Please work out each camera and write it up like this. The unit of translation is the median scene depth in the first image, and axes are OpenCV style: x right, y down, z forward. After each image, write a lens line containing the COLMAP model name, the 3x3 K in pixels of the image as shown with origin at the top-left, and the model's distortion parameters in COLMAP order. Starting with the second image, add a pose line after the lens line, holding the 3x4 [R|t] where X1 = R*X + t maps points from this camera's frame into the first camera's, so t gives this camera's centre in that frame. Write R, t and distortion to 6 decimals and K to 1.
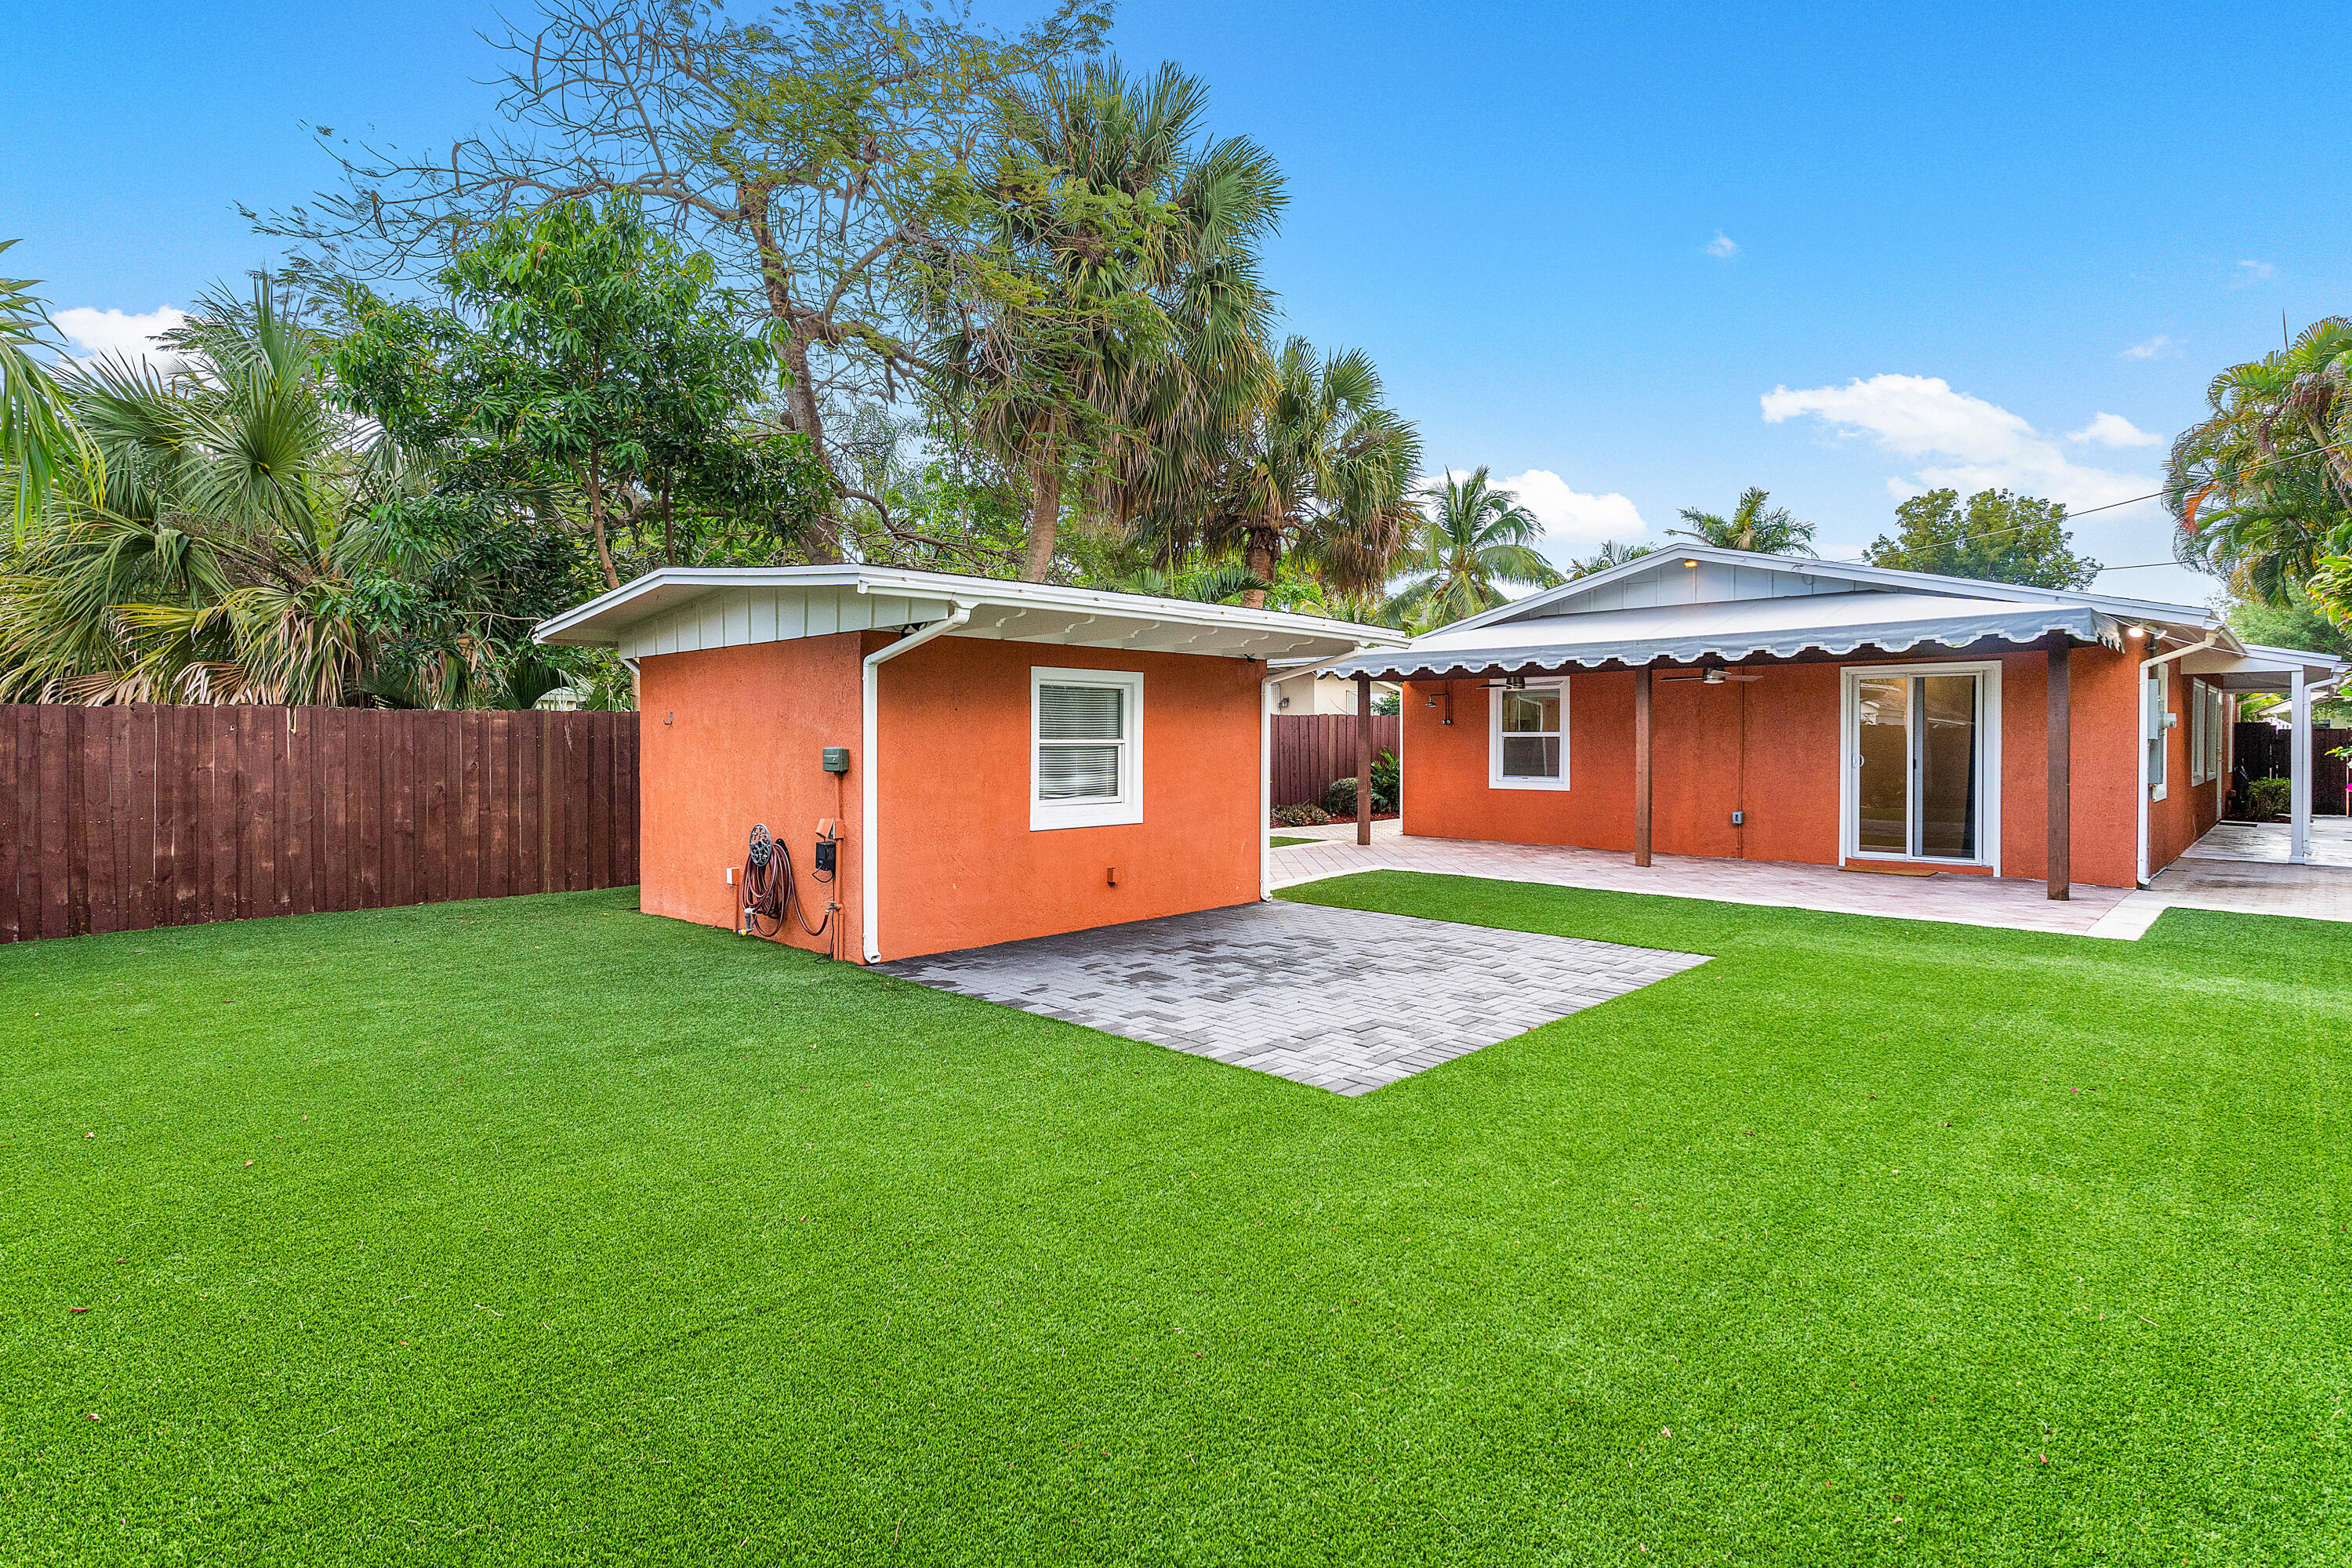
lens RADIAL K [[1129.7, 0, 1174.2], [0, 1129.7, 755.6], [0, 0, 1]] dist [0.000030, 0.000444]
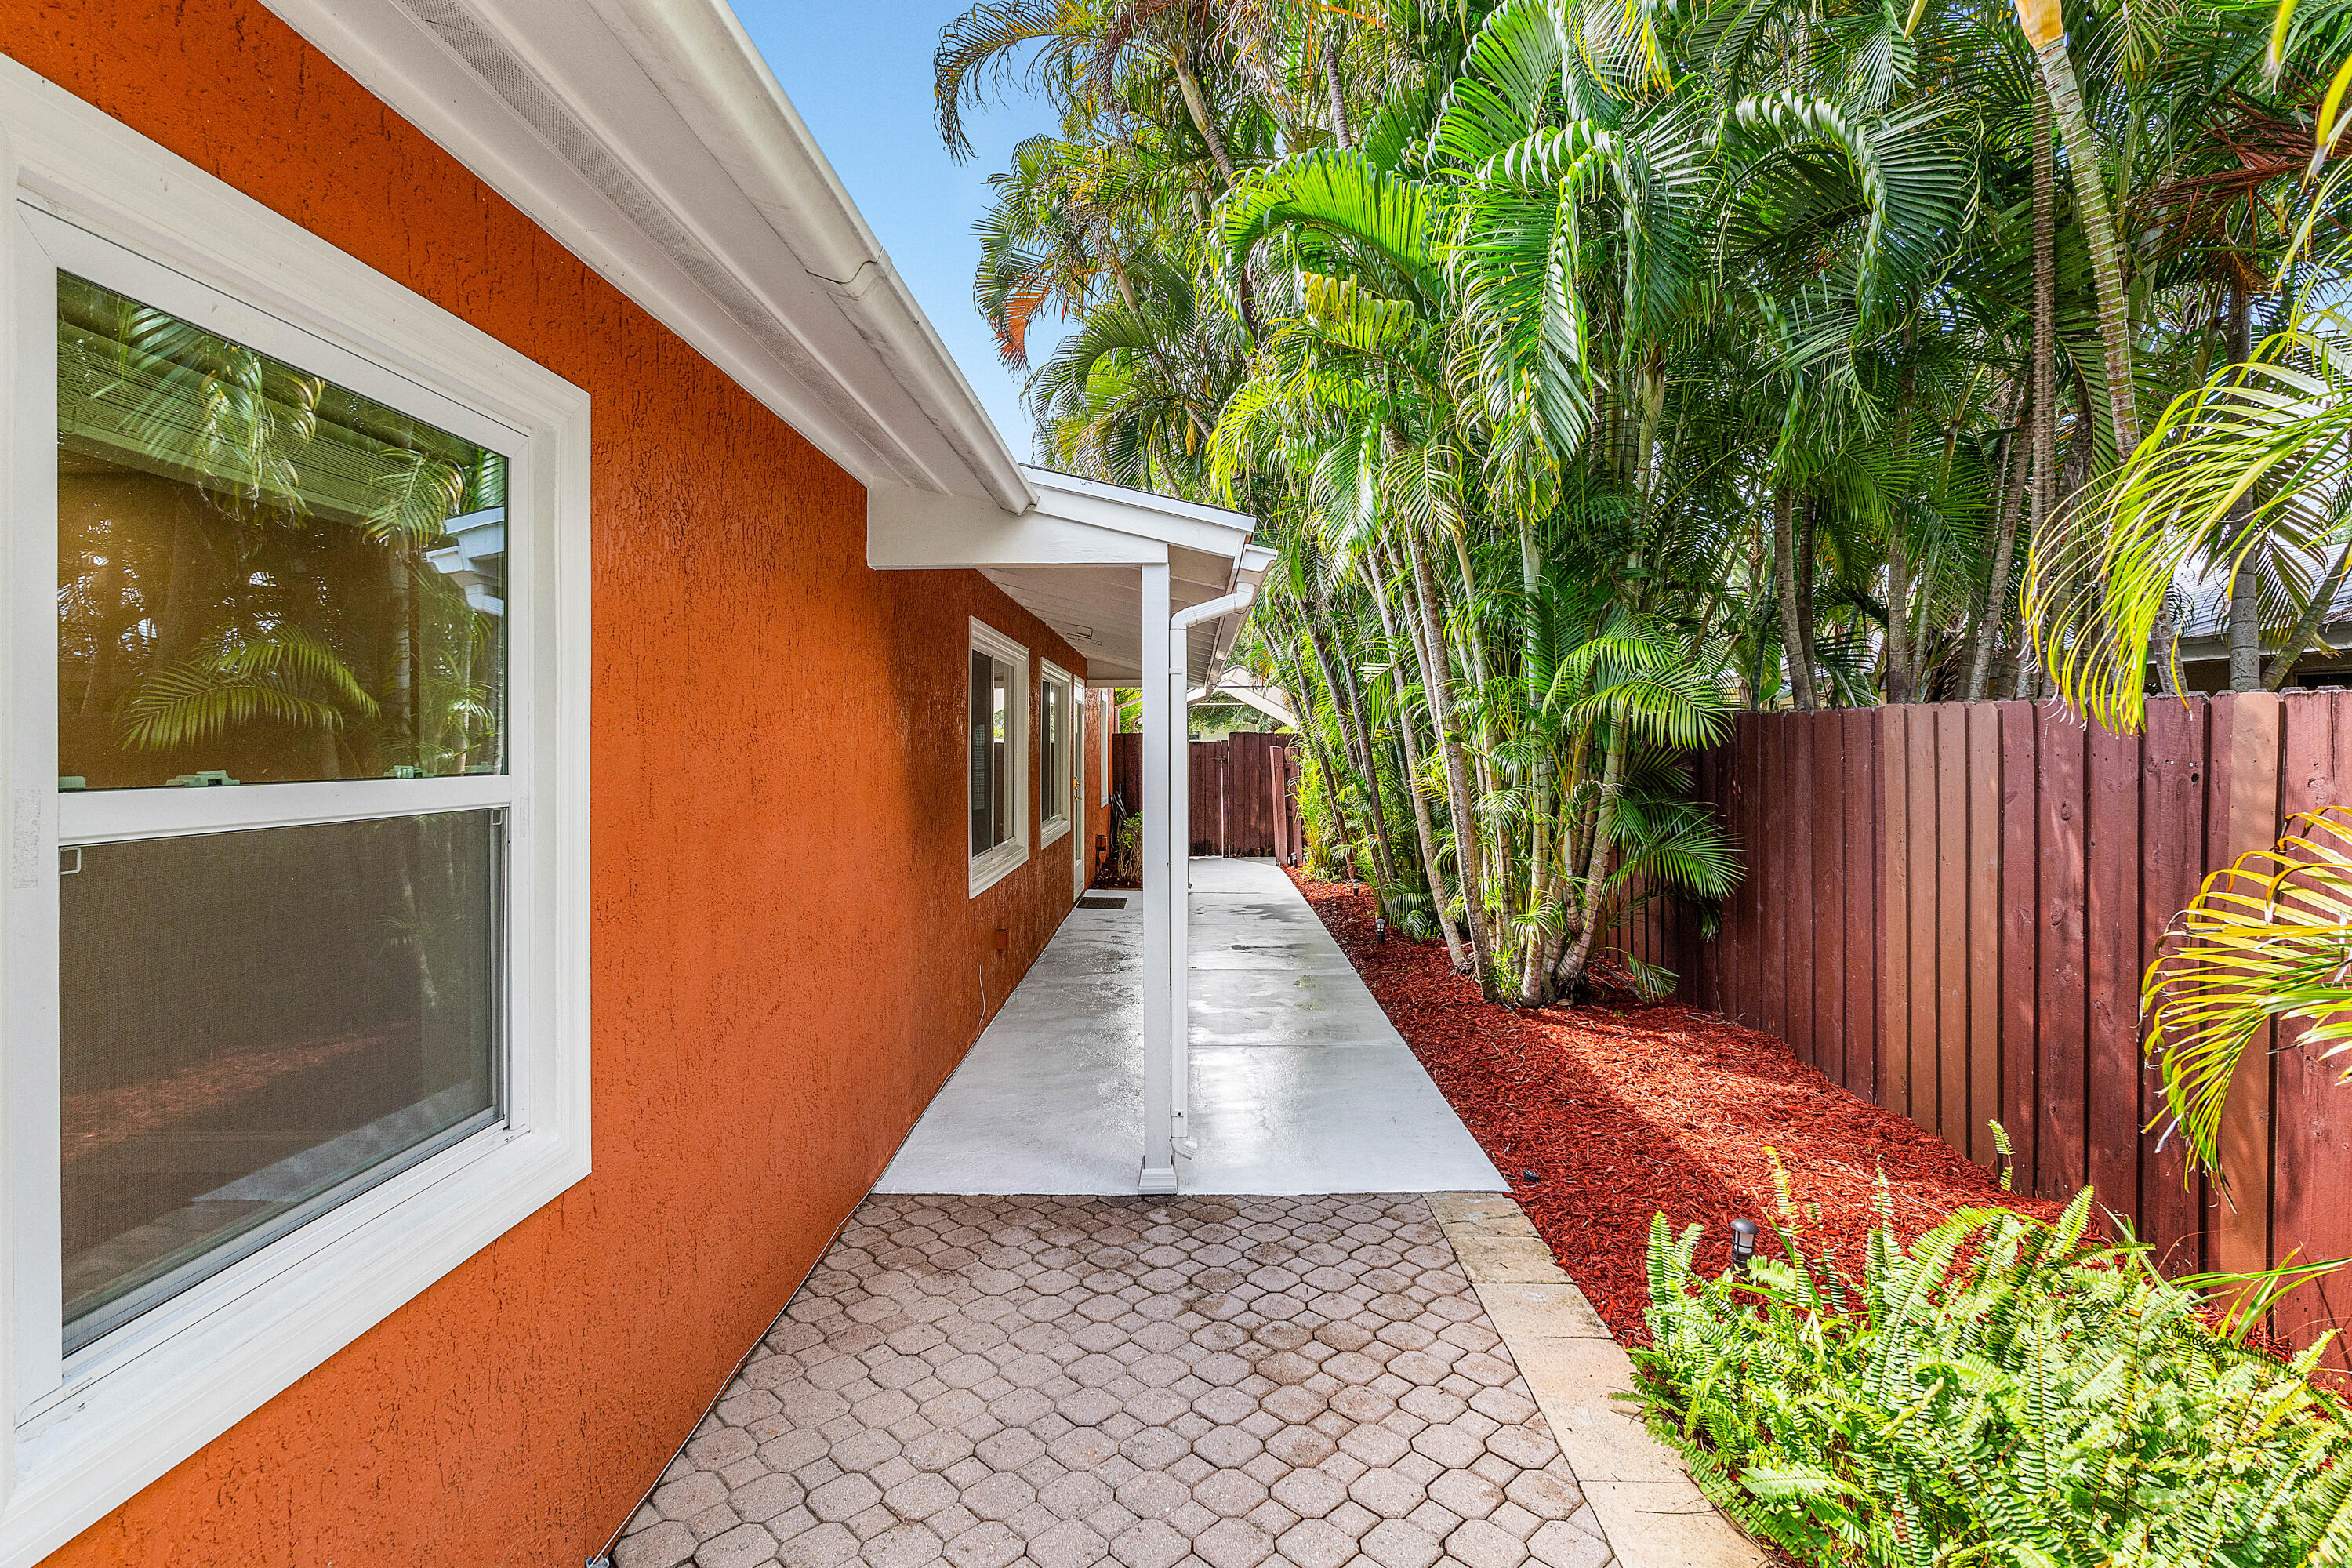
lens RADIAL K [[1129.7, 0, 1174.2], [0, 1129.7, 755.6], [0, 0, 1]] dist [0.000030, 0.000444]
pose [[0.712897, -0.006309, 0.701240, 0.590429], [0.009660, 0.999953, -0.000825, -0.017925], [-0.701202, 0.007362, 0.712925, 0.587440]]
